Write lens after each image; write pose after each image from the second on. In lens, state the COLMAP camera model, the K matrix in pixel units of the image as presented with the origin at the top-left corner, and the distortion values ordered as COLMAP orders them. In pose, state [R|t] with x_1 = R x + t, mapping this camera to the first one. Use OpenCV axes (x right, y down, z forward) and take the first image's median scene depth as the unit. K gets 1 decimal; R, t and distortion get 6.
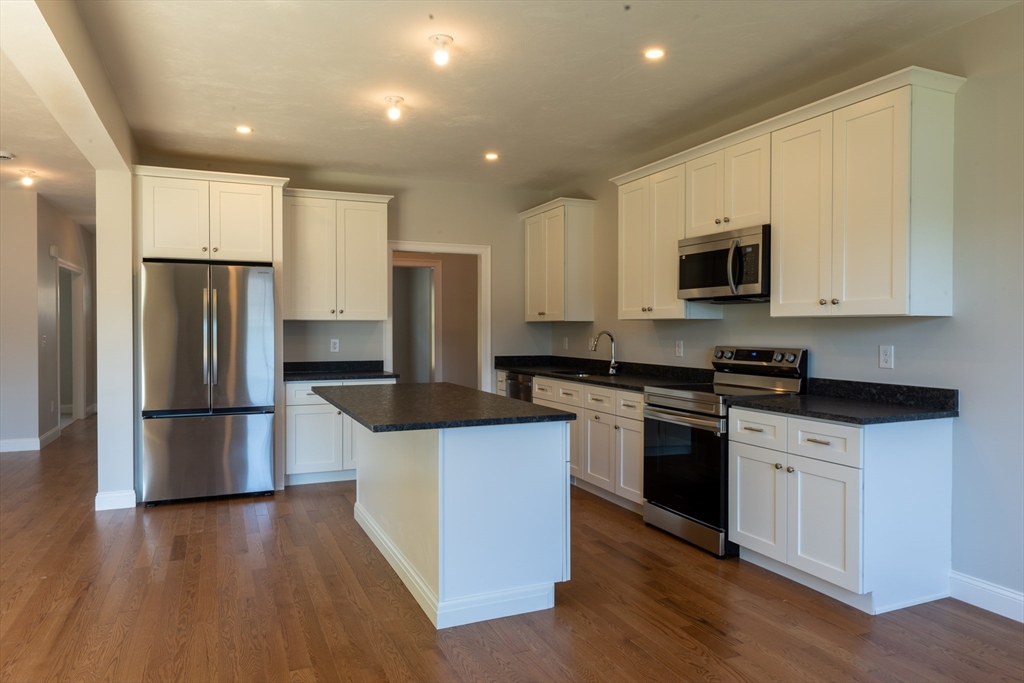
lens RADIAL K [[661.1, 0, 512.0], [0, 661.1, 341.5], [0, 0, 1]] dist [-0.002673, -0.000713]
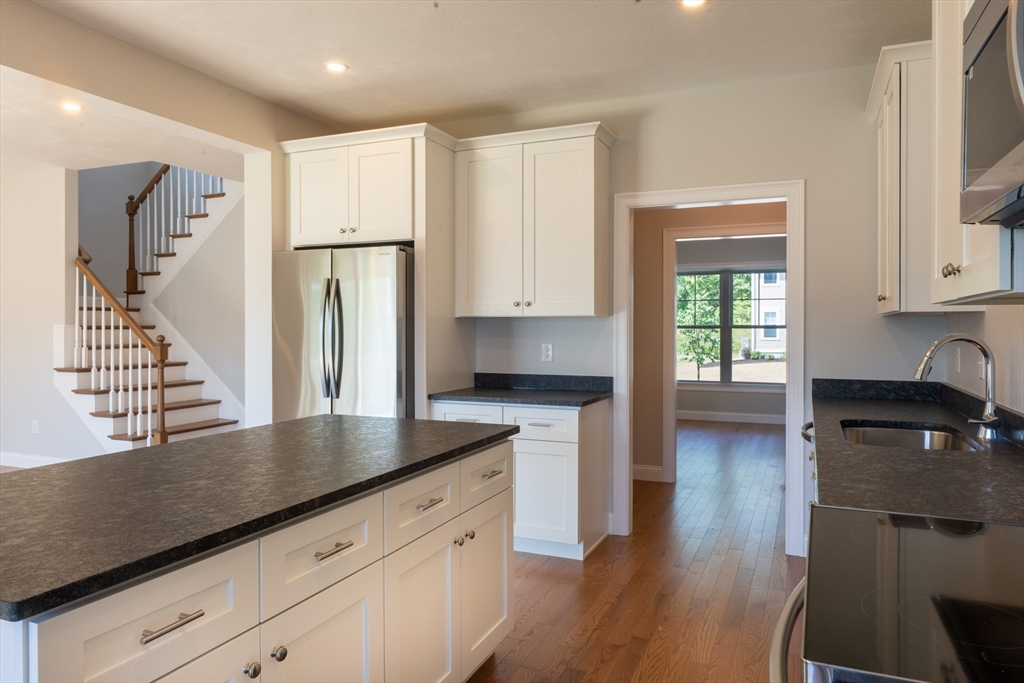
lens RADIAL K [[689.8, 0, 512.0], [0, 689.8, 341.5], [0, 0, 1]] dist [-0.001943, -0.000350]
pose [[0.674199, 0.011607, -0.738459, 0.313523], [-0.017235, 0.999851, -0.000020, -0.006365], [0.738349, 0.012741, 0.674299, 0.585902]]
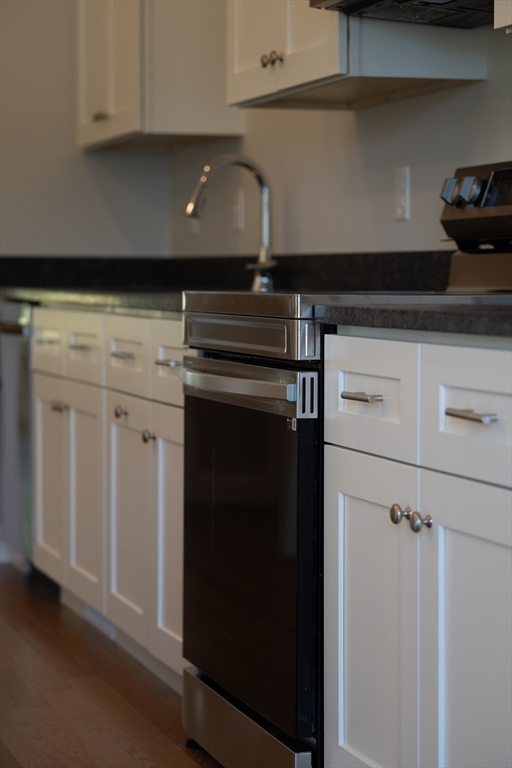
lens RADIAL K [[1948.8, 0, 256.0], [0, 1948.8, 384.0], [0, 0, 1]] dist [0.080937, 0.089943]
pose [[0.992037, 0.008911, -0.125630, 0.312184], [-0.004794, 0.999443, 0.033032, 0.072017], [0.125854, -0.032166, 0.991527, 0.097186]]
